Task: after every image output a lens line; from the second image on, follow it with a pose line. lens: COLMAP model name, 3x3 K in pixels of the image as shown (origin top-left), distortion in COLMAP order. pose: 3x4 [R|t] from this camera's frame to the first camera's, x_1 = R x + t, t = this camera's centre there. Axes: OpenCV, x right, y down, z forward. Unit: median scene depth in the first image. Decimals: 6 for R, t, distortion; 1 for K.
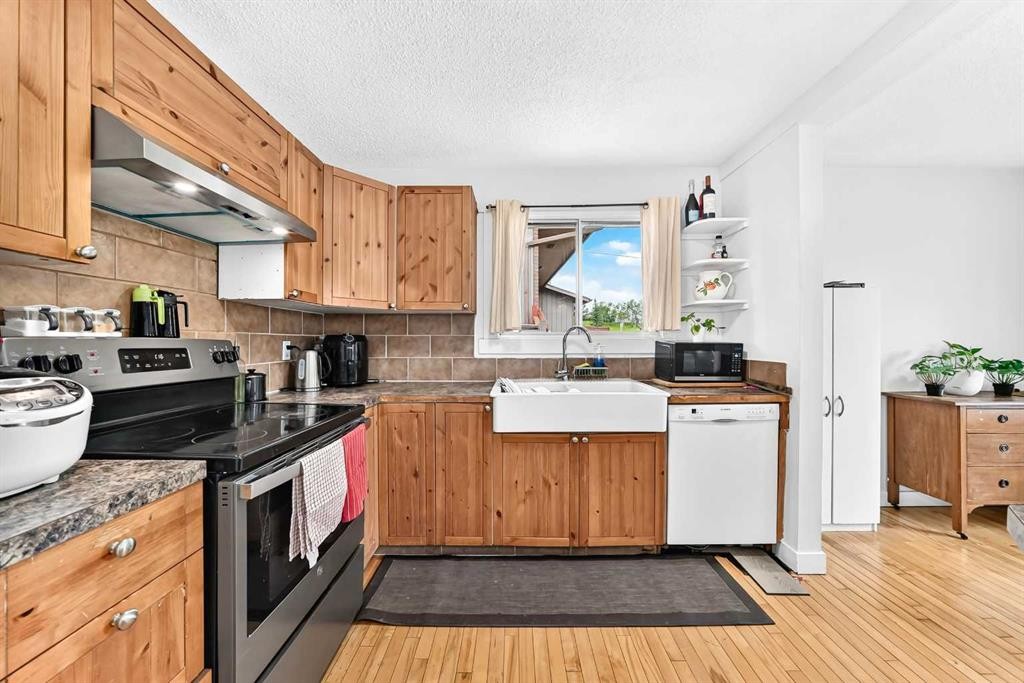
lens RADIAL K [[367.6, 0, 511.9], [0, 367.6, 336.3], [0, 0, 1]] dist [-0.026498, 0.006851]
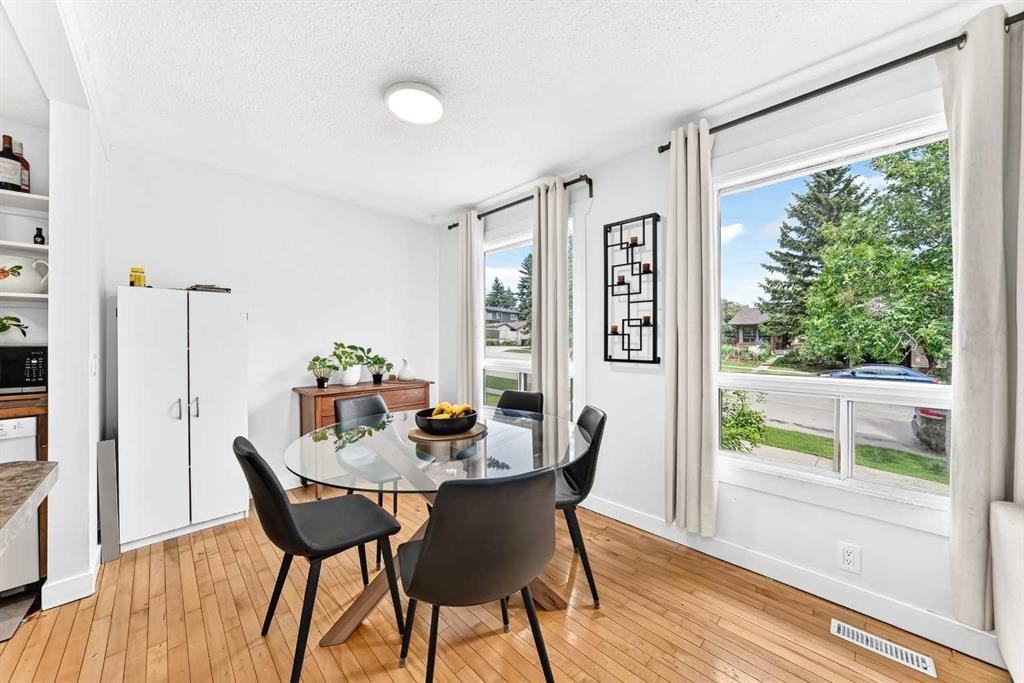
lens RADIAL K [[367.6, 0, 511.9], [0, 367.6, 336.3], [0, 0, 1]] dist [-0.026498, 0.006851]
pose [[0.707530, 0.008829, 0.706629, 0.800356], [-0.007819, 0.999959, -0.004664, -0.008604], [-0.706640, -0.002225, 0.707569, -0.343273]]
